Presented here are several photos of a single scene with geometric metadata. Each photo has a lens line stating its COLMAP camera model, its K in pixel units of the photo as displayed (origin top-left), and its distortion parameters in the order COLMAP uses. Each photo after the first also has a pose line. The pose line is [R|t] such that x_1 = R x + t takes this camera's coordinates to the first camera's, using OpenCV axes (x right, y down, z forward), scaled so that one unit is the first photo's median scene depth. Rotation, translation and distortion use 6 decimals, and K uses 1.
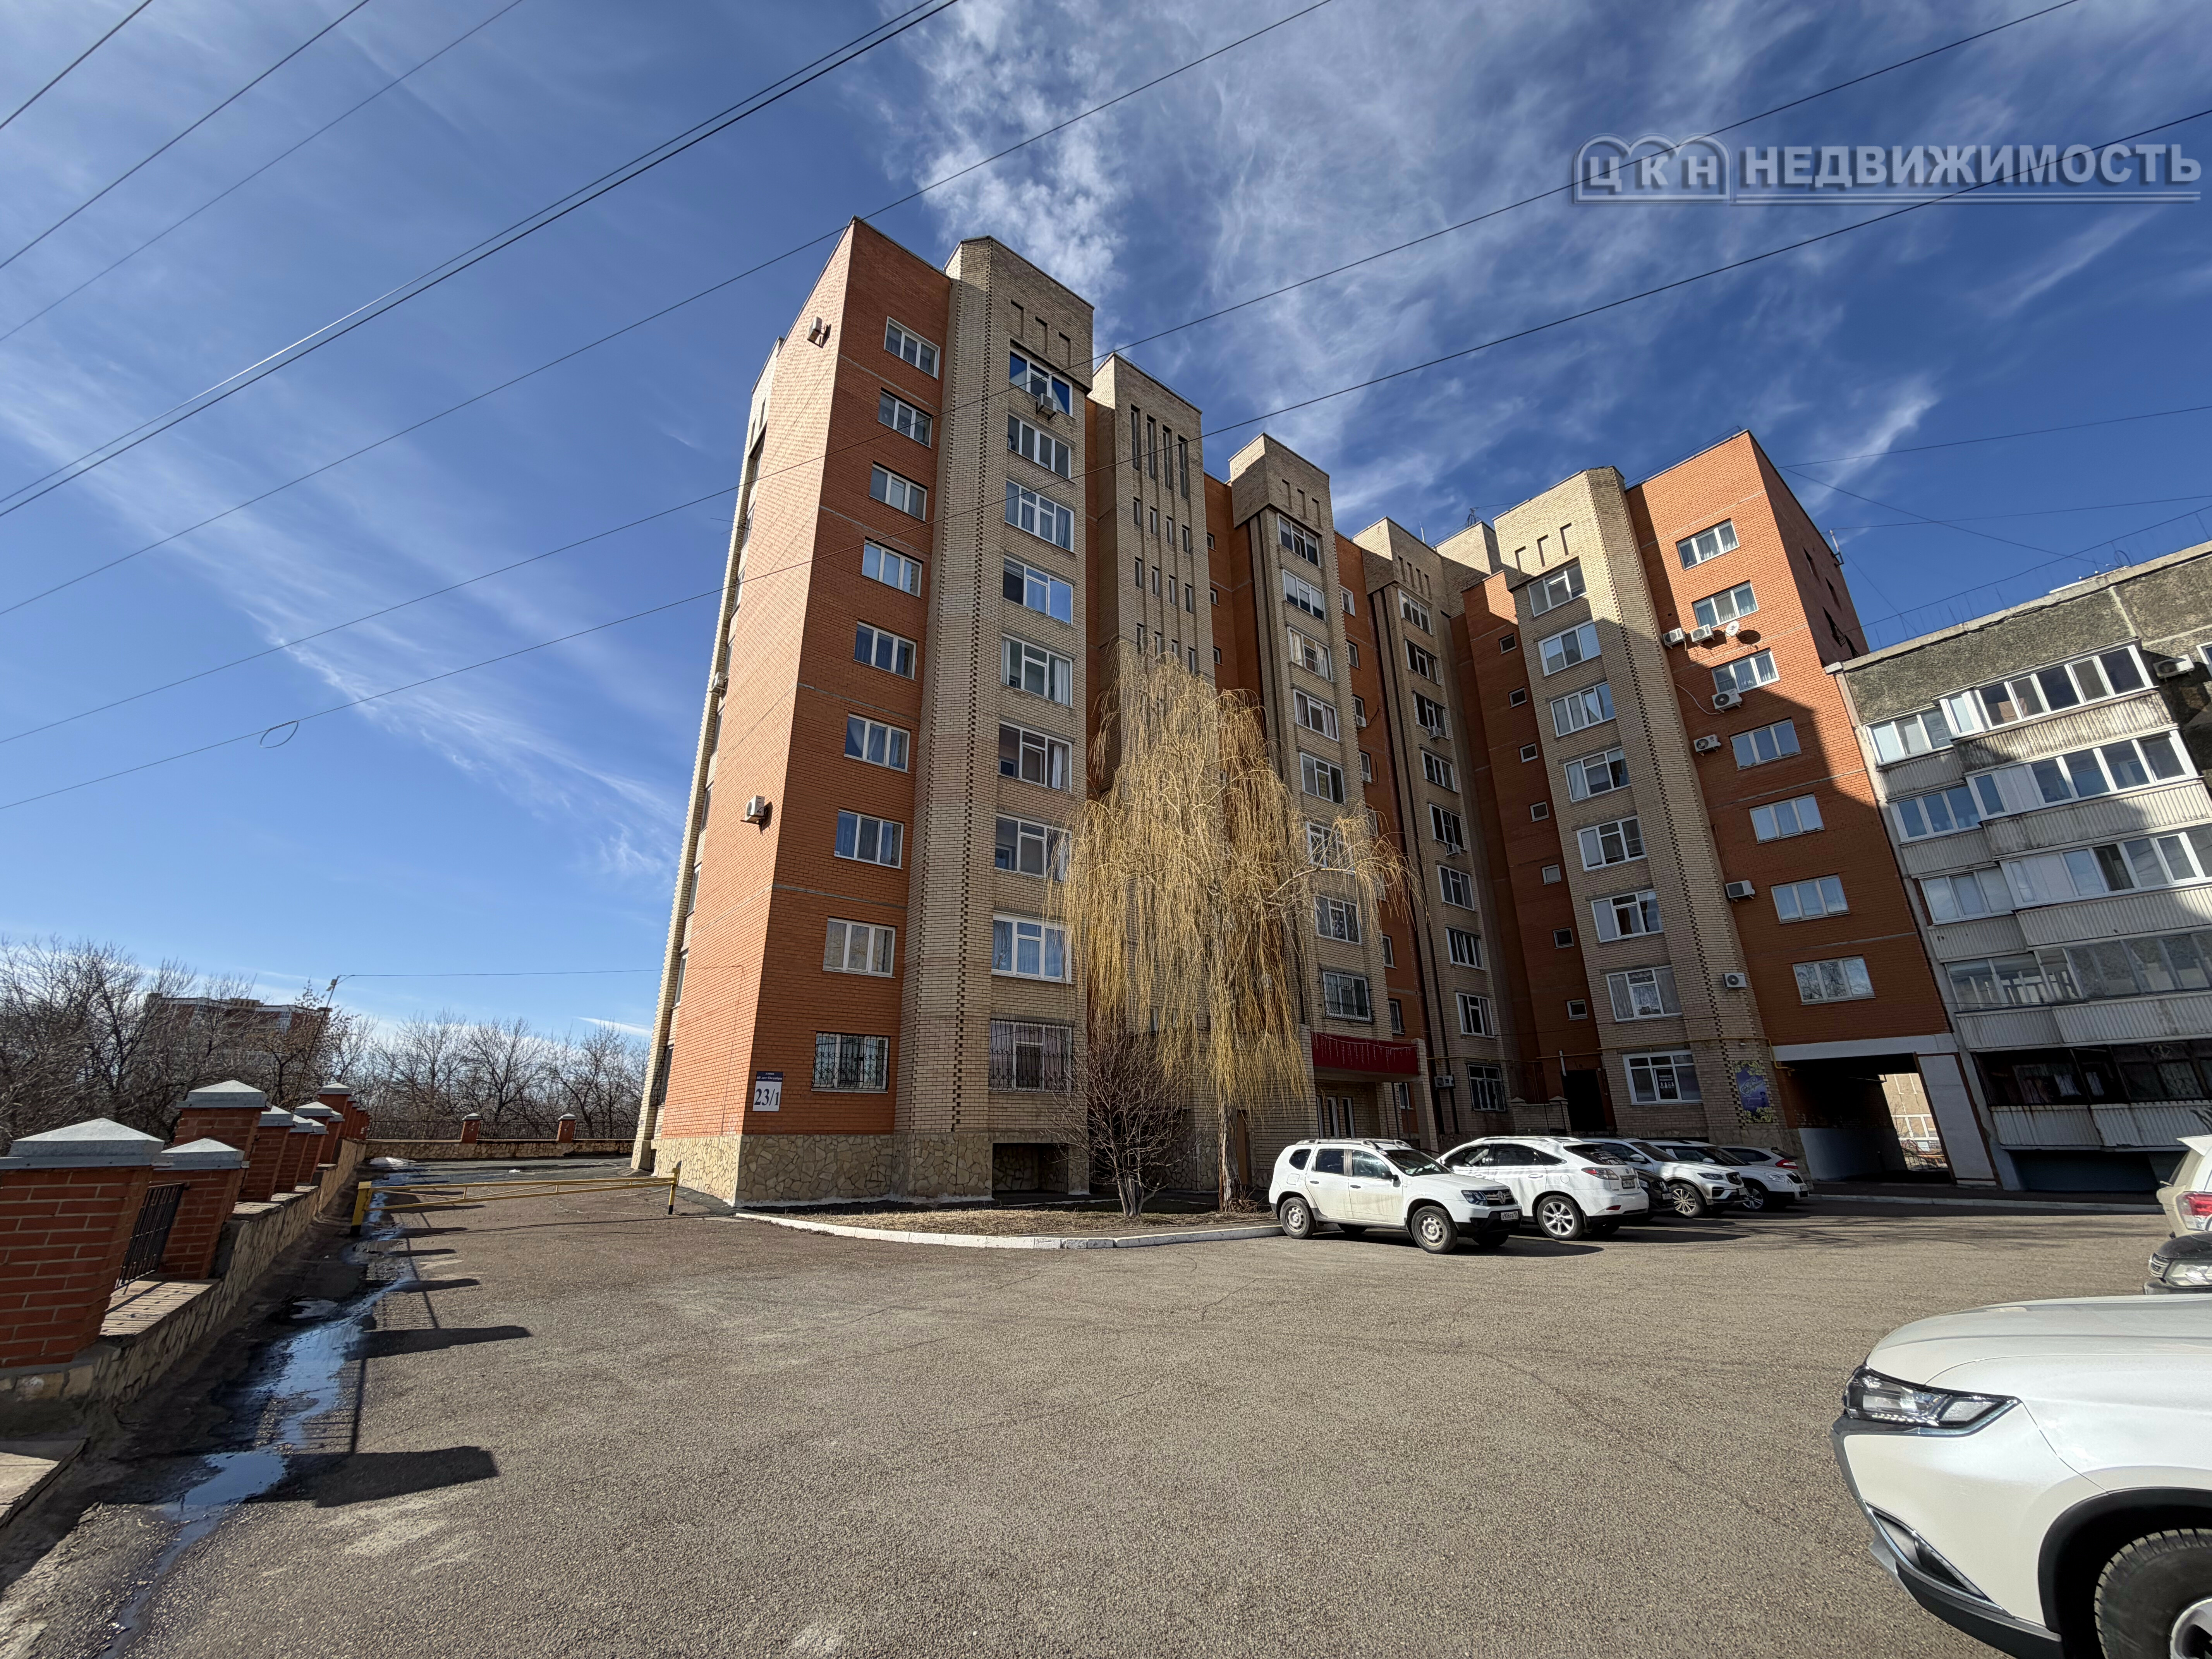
lens RADIAL K [[881.7, 0, 1096.8], [0, 881.7, 826.9], [0, 0, 1]] dist [0.002066, -0.000471]
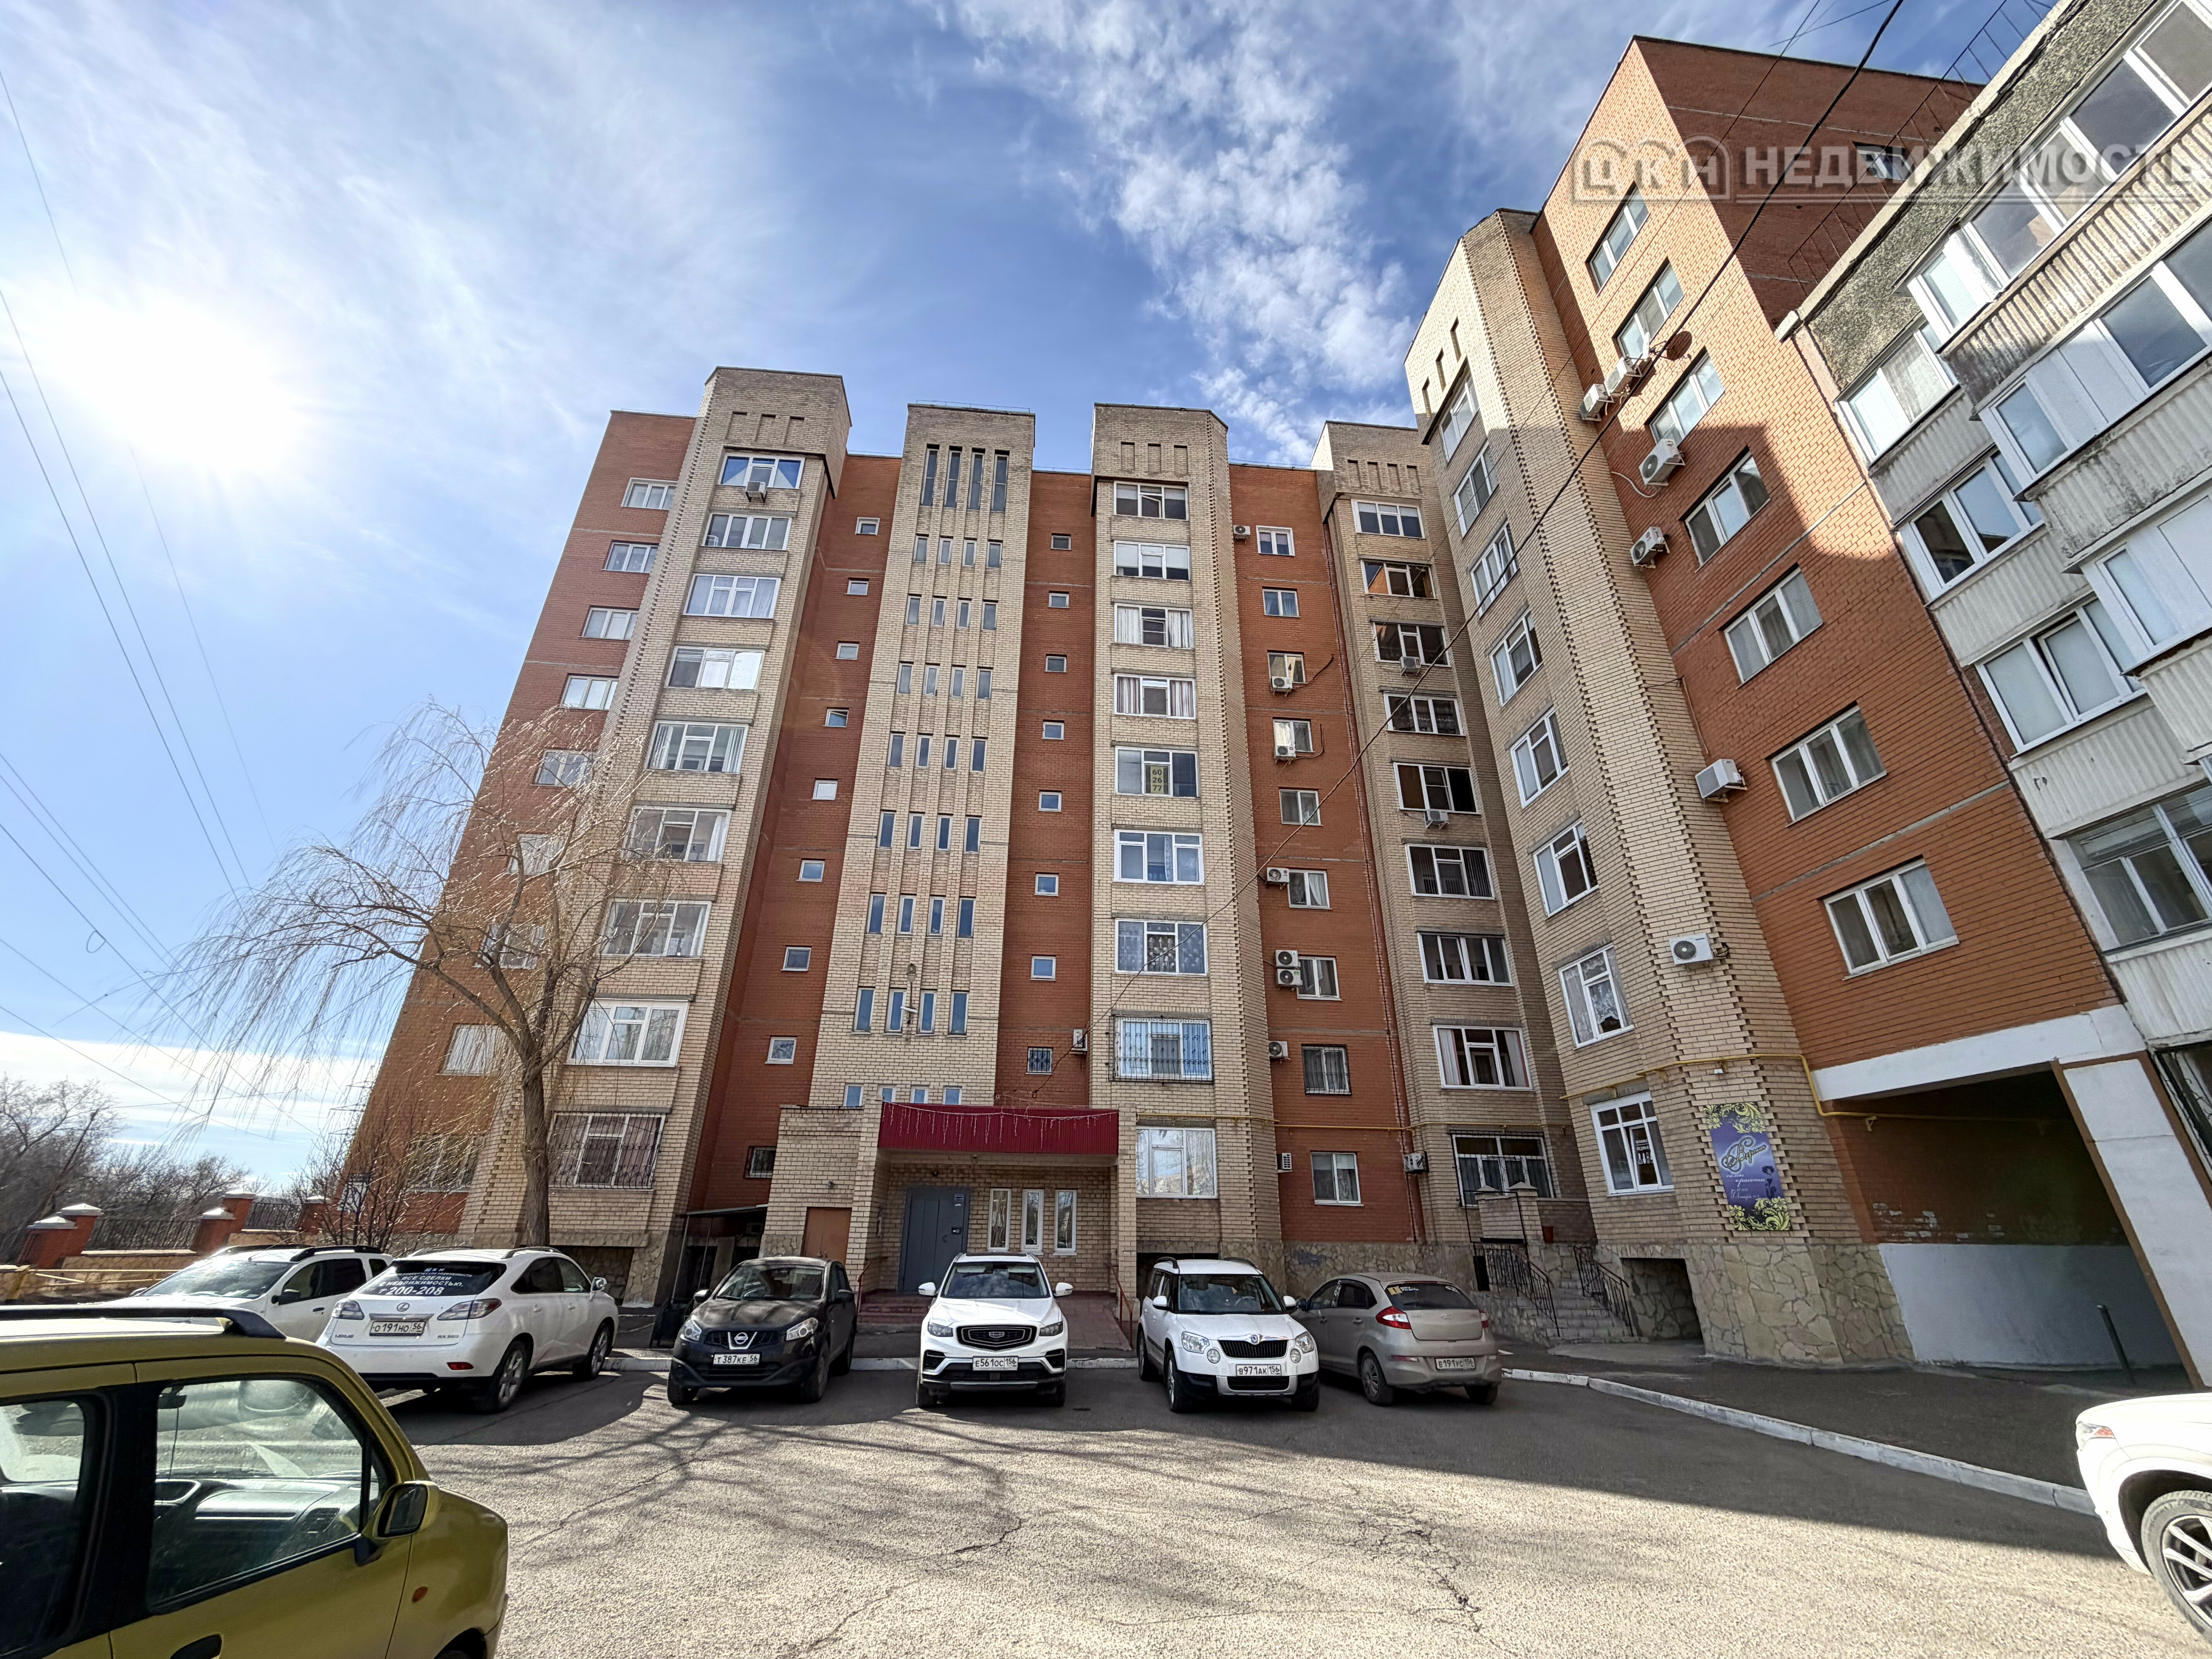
lens RADIAL K [[881.7, 0, 1096.8], [0, 881.7, 826.9], [0, 0, 1]] dist [0.002066, -0.000471]
pose [[0.832035, -0.222579, -0.508111, 0.614092], [0.171340, 0.974300, -0.146223, 0.102030], [0.527599, 0.034603, 0.848788, 0.311213]]
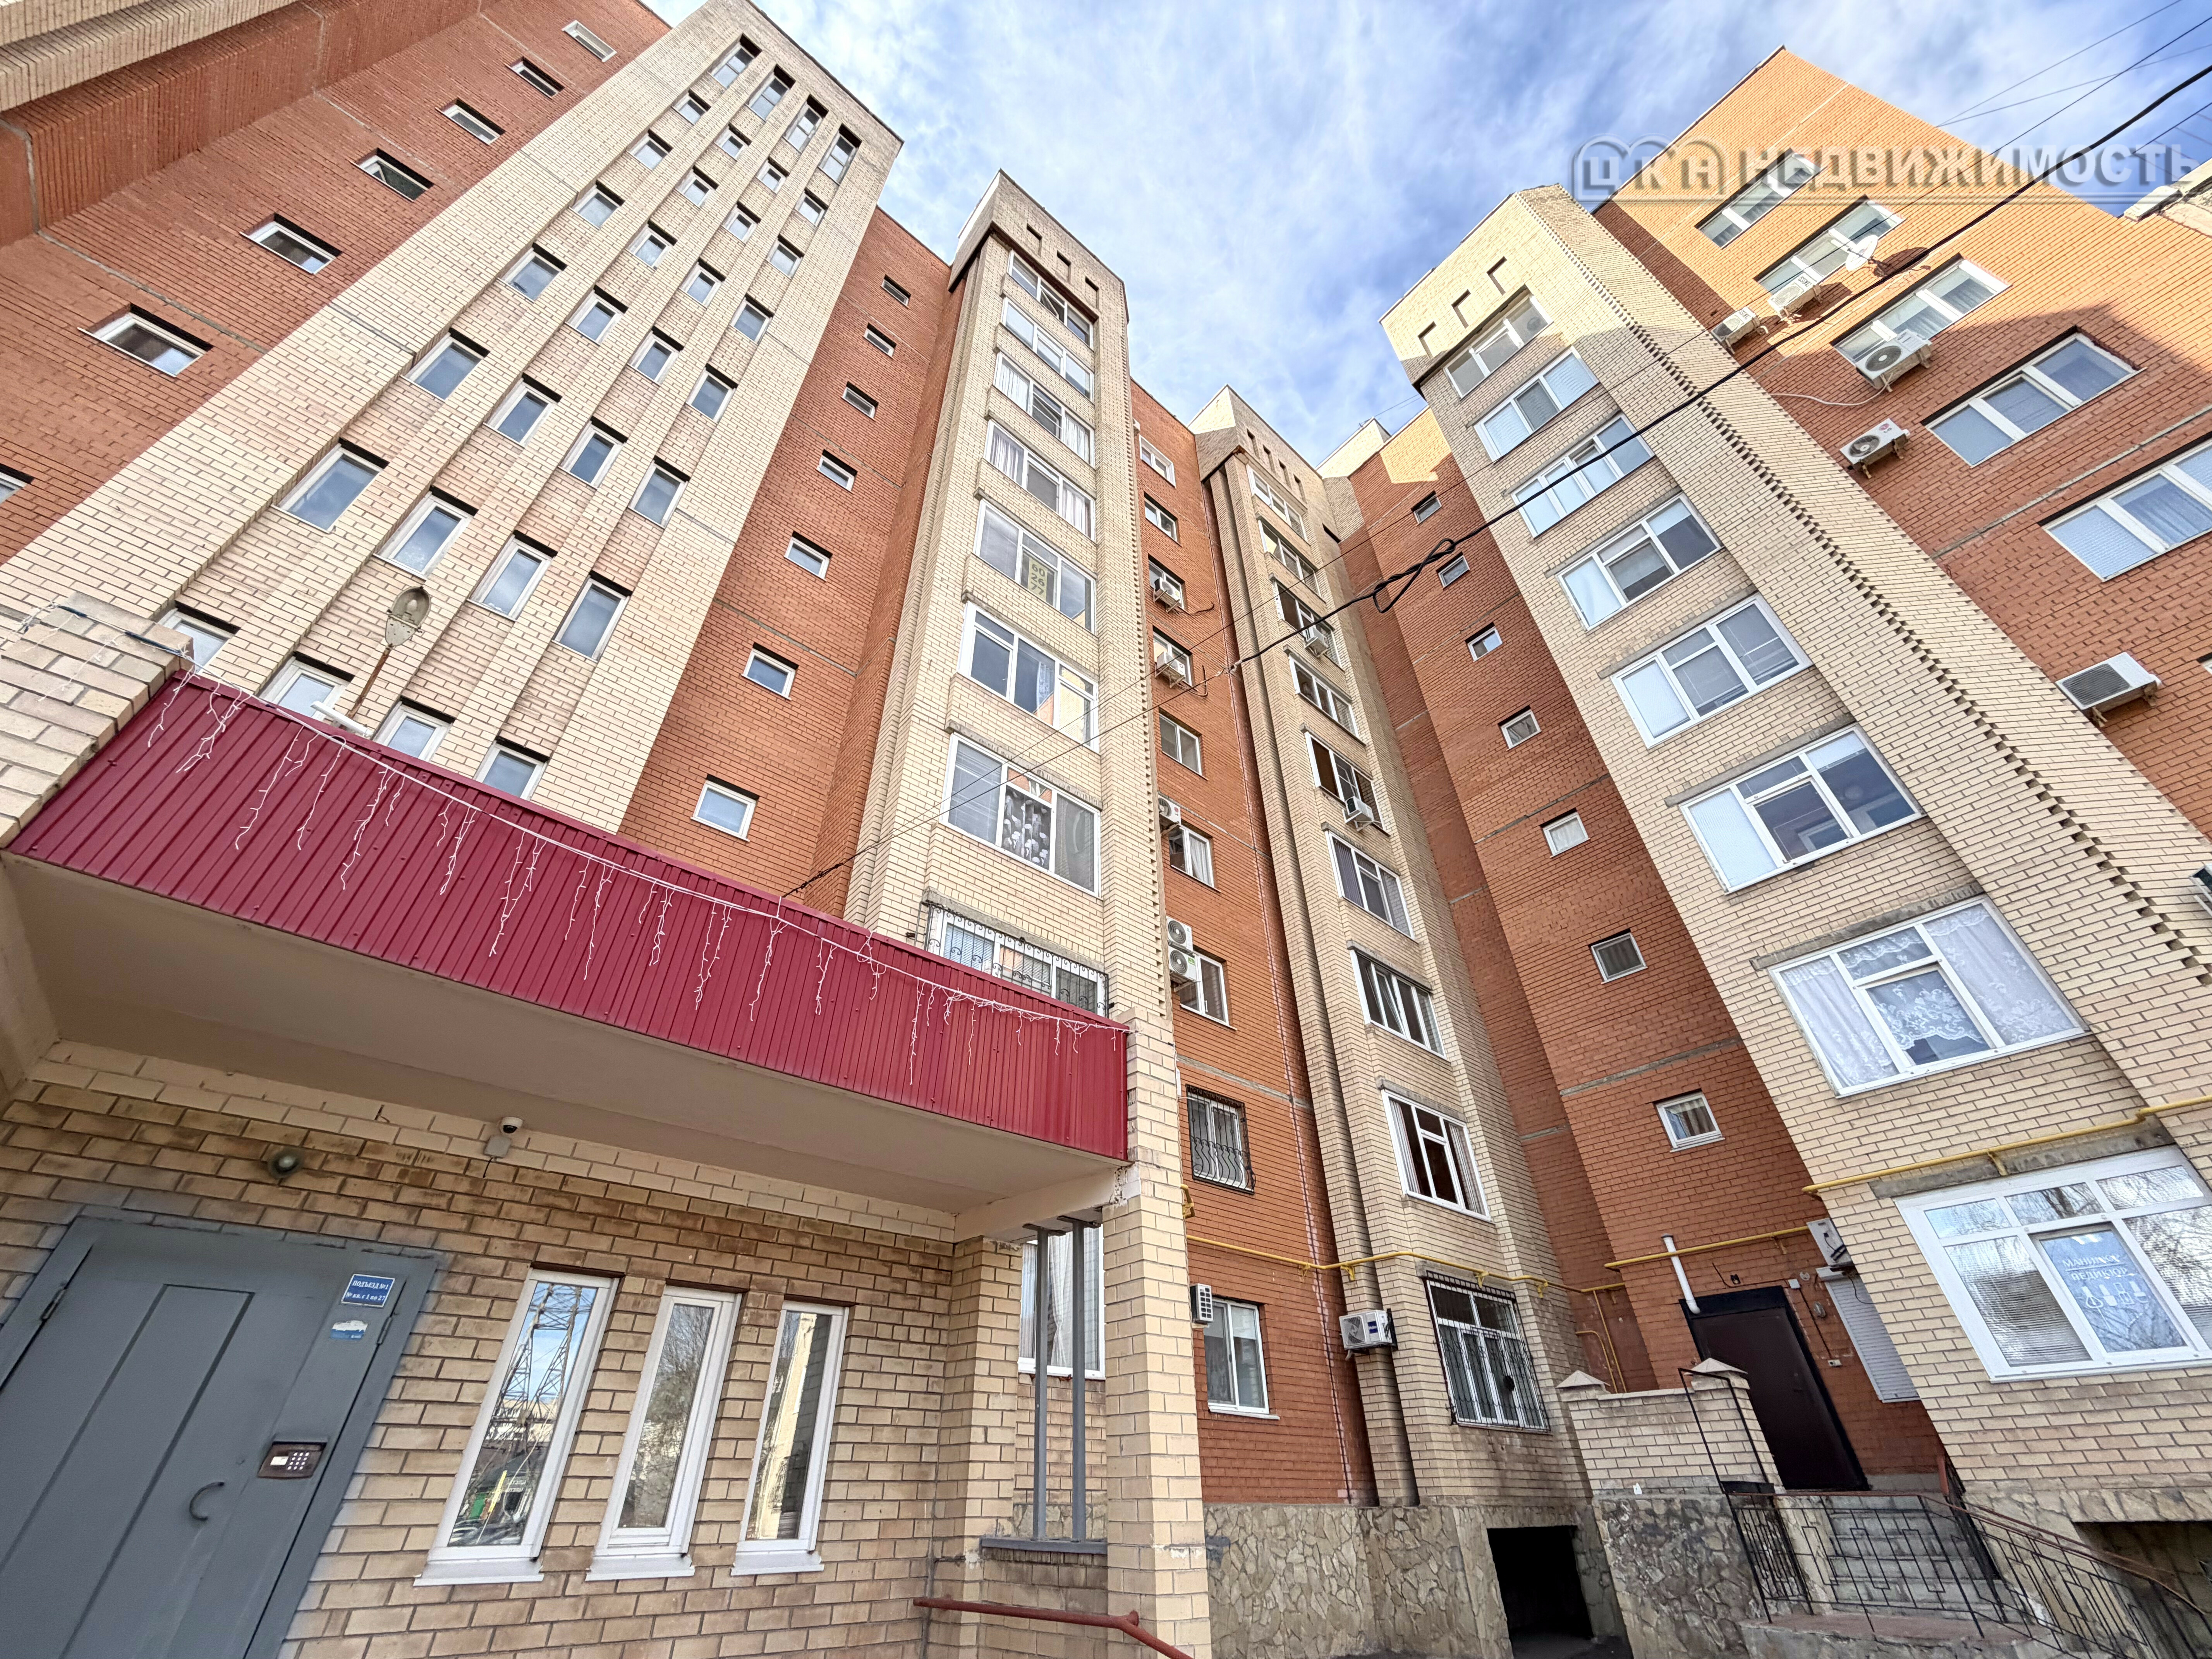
lens RADIAL K [[881.7, 0, 1096.8], [0, 881.7, 826.9], [0, 0, 1]] dist [0.002066, -0.000471]
pose [[0.999318, 0.020067, 0.031003, 0.281140], [-0.009259, 0.948823, -0.315671, 0.217744], [-0.035751, 0.315169, 0.948362, 0.625953]]
